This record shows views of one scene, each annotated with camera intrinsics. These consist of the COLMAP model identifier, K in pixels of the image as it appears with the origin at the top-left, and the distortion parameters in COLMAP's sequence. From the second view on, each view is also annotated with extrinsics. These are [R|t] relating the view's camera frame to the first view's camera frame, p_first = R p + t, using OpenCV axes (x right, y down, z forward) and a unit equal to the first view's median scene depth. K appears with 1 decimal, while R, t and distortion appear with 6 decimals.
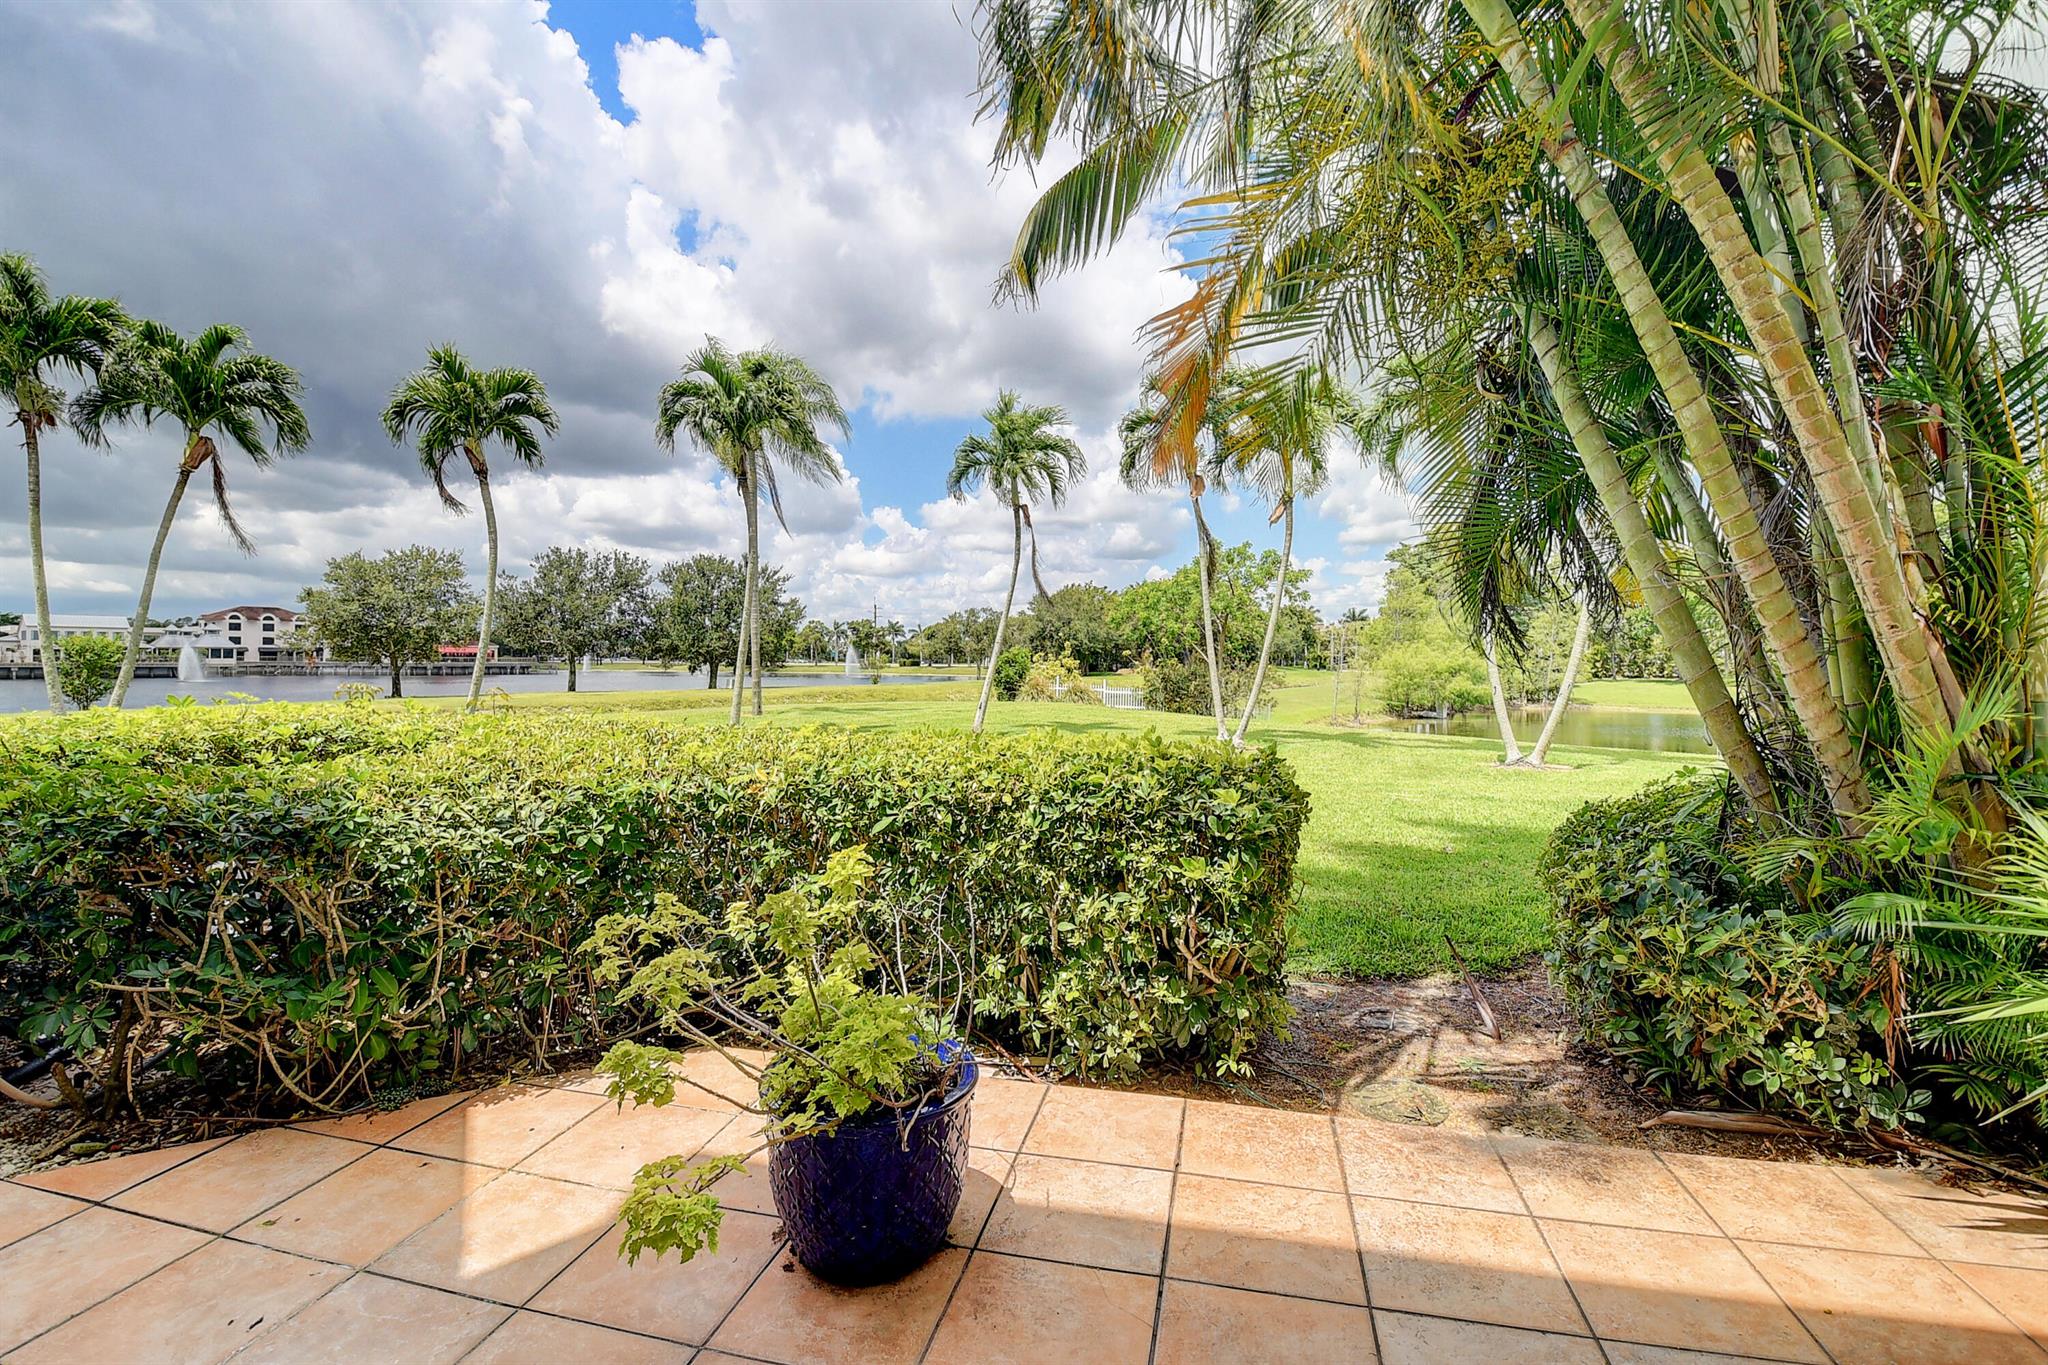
lens RADIAL K [[904.5, 0, 1020.4], [0, 904.5, 666.8], [0, 0, 1]] dist [-0.013063, -0.006578]
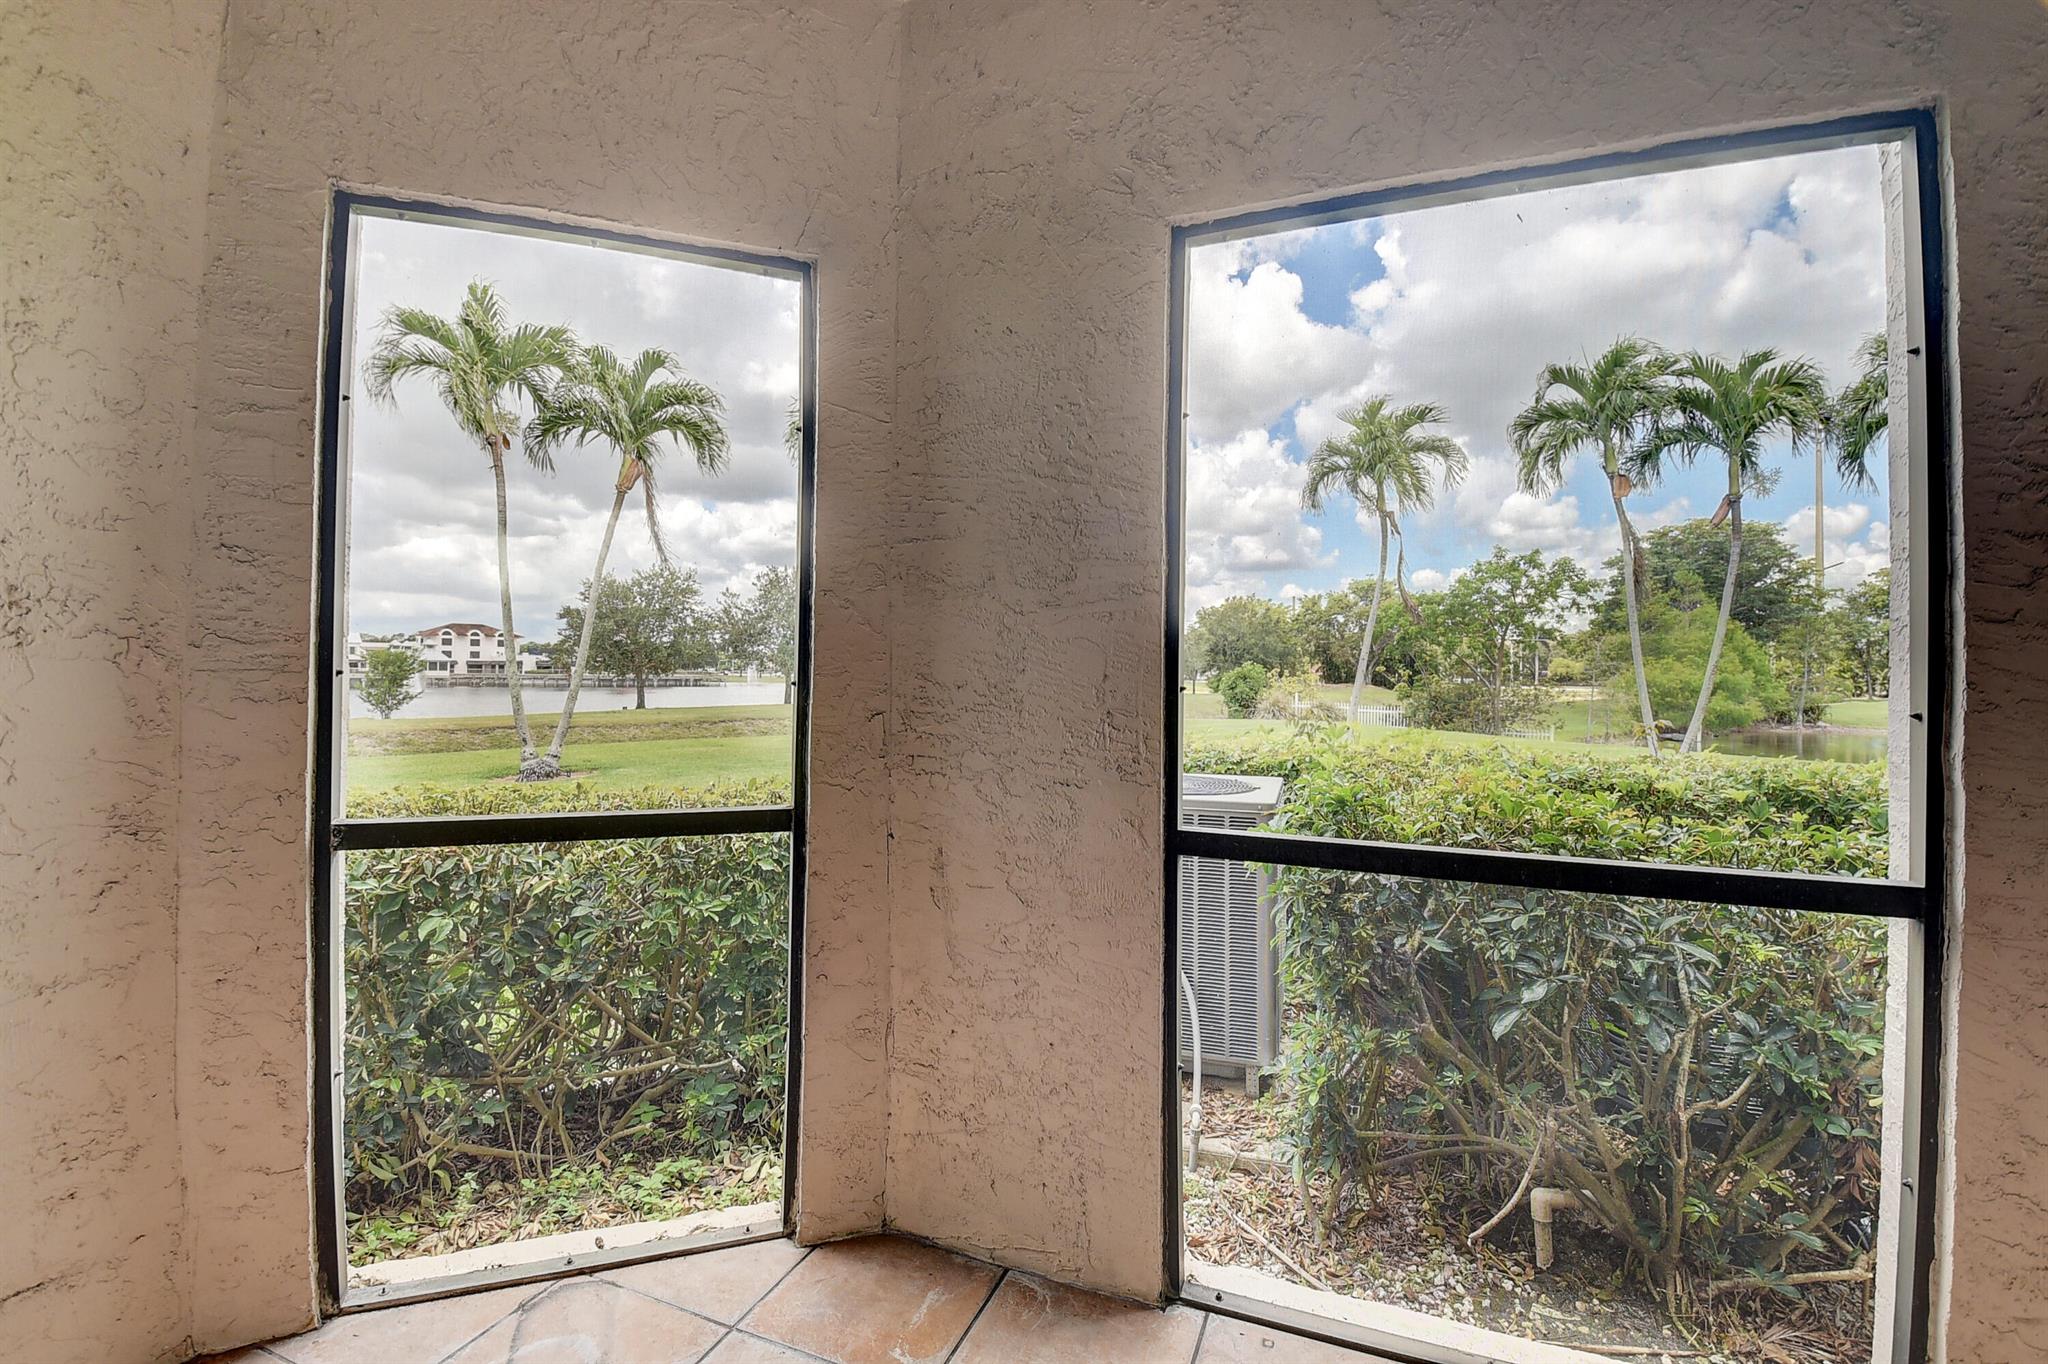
lens RADIAL K [[904.5, 0, 1030.5], [0, 904.5, 671.5], [0, 0, 1]] dist [-0.013063, -0.006578]
pose [[0.990401, 0.002741, -0.138197, -0.072751], [-0.004164, 0.999941, -0.010012, -0.001153], [0.138161, 0.010492, 0.990354, 0.009012]]
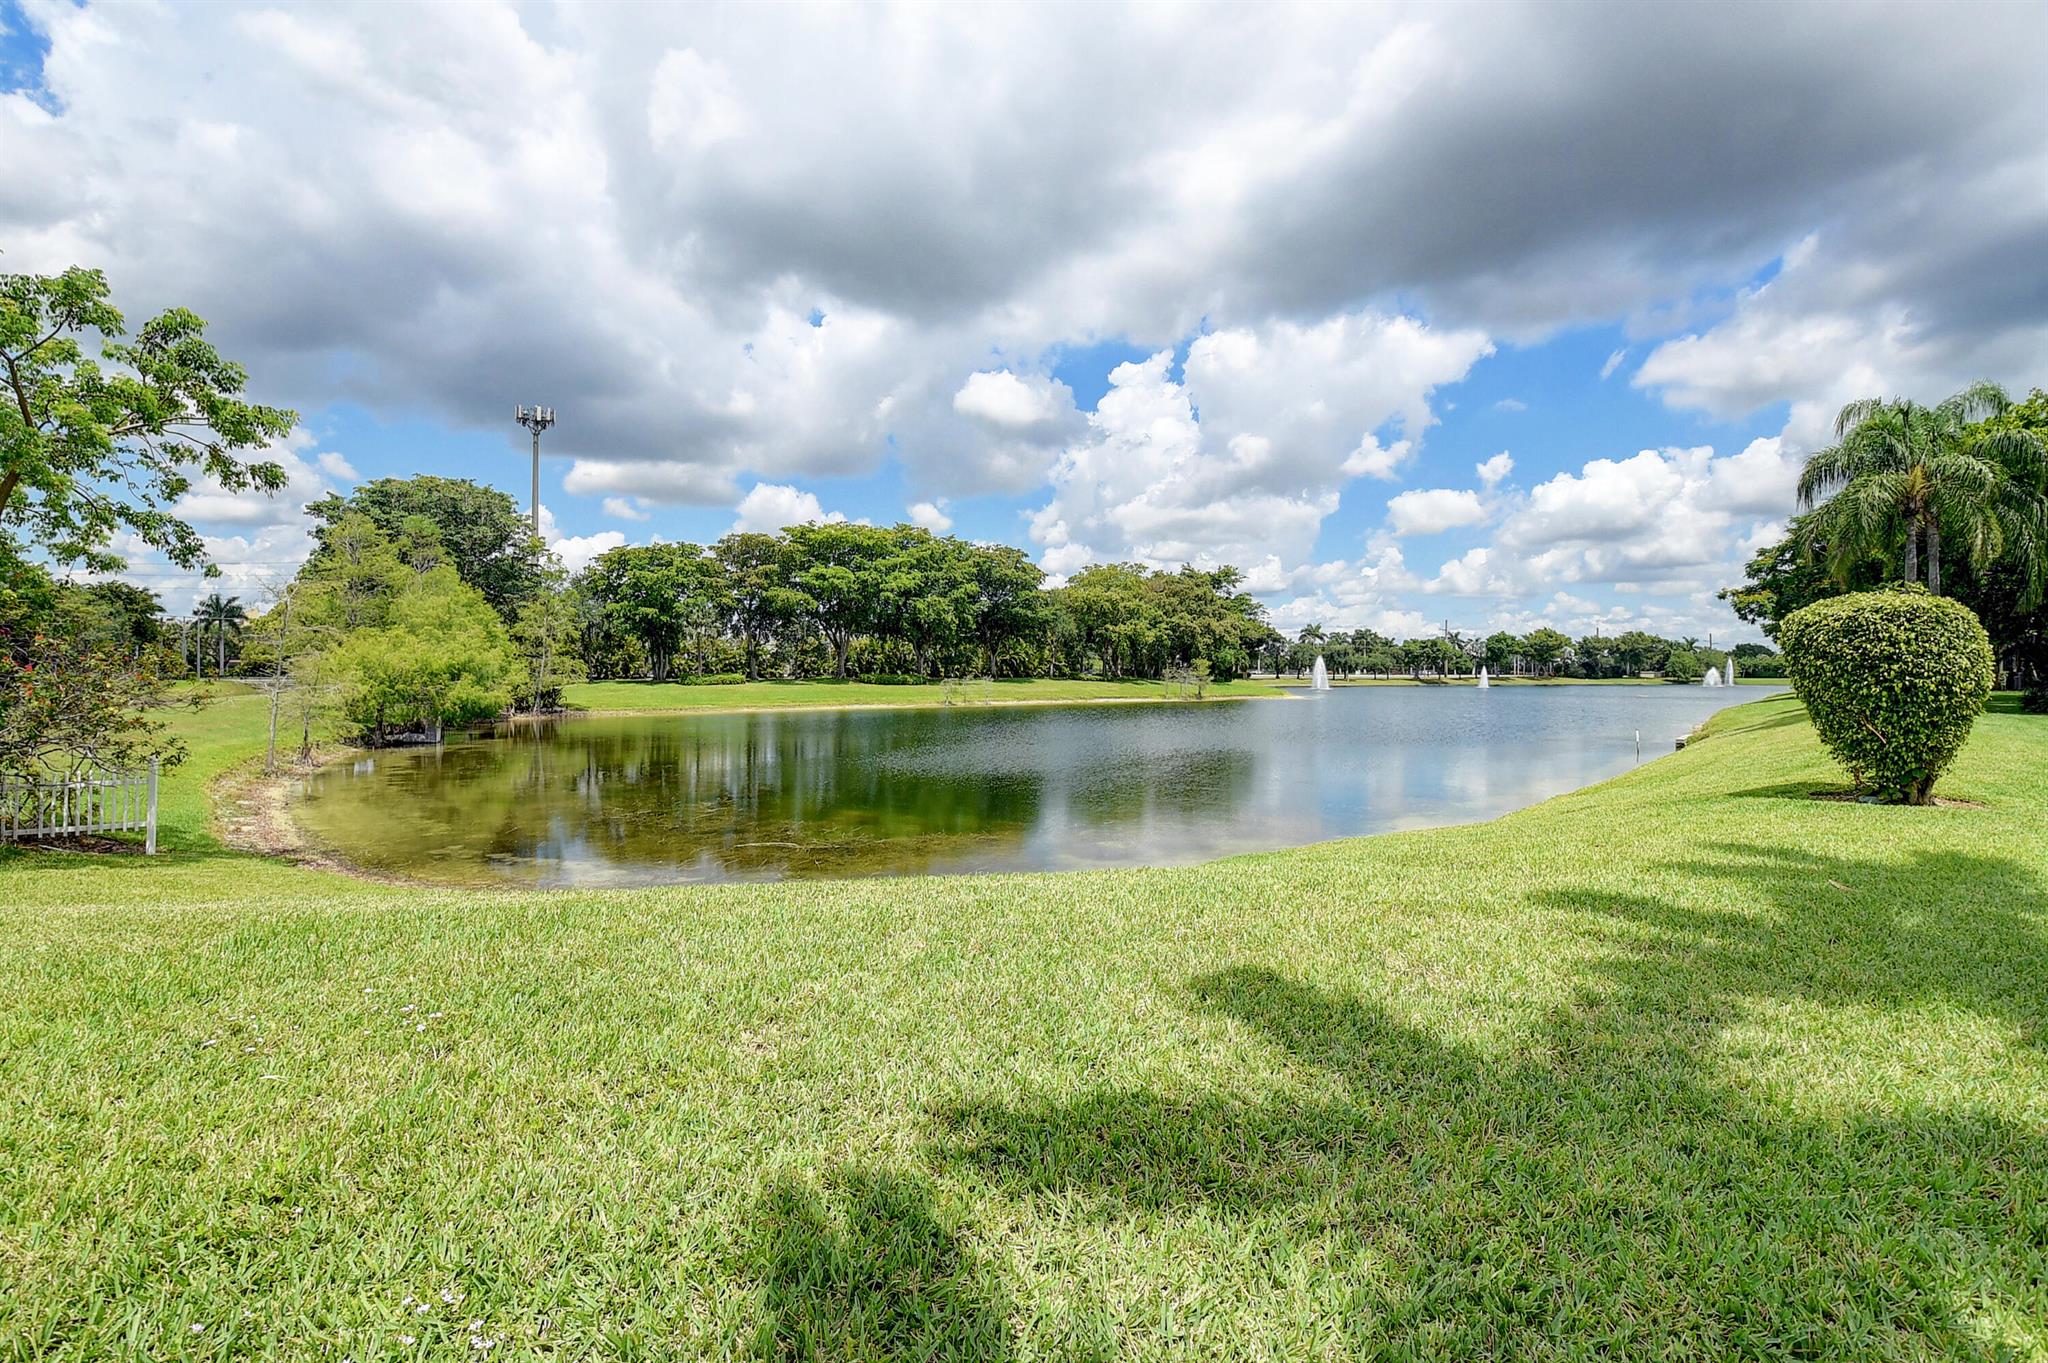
lens RADIAL K [[904.5, 0, 1023.8], [0, 904.5, 664.2], [0, 0, 1]] dist [-0.013063, -0.006578]
pose [[0.450526, -0.000091, 0.892763, 0.062042], [0.007592, 0.999964, -0.003730, 0.004950], [-0.892731, 0.008458, 0.450511, 0.295635]]
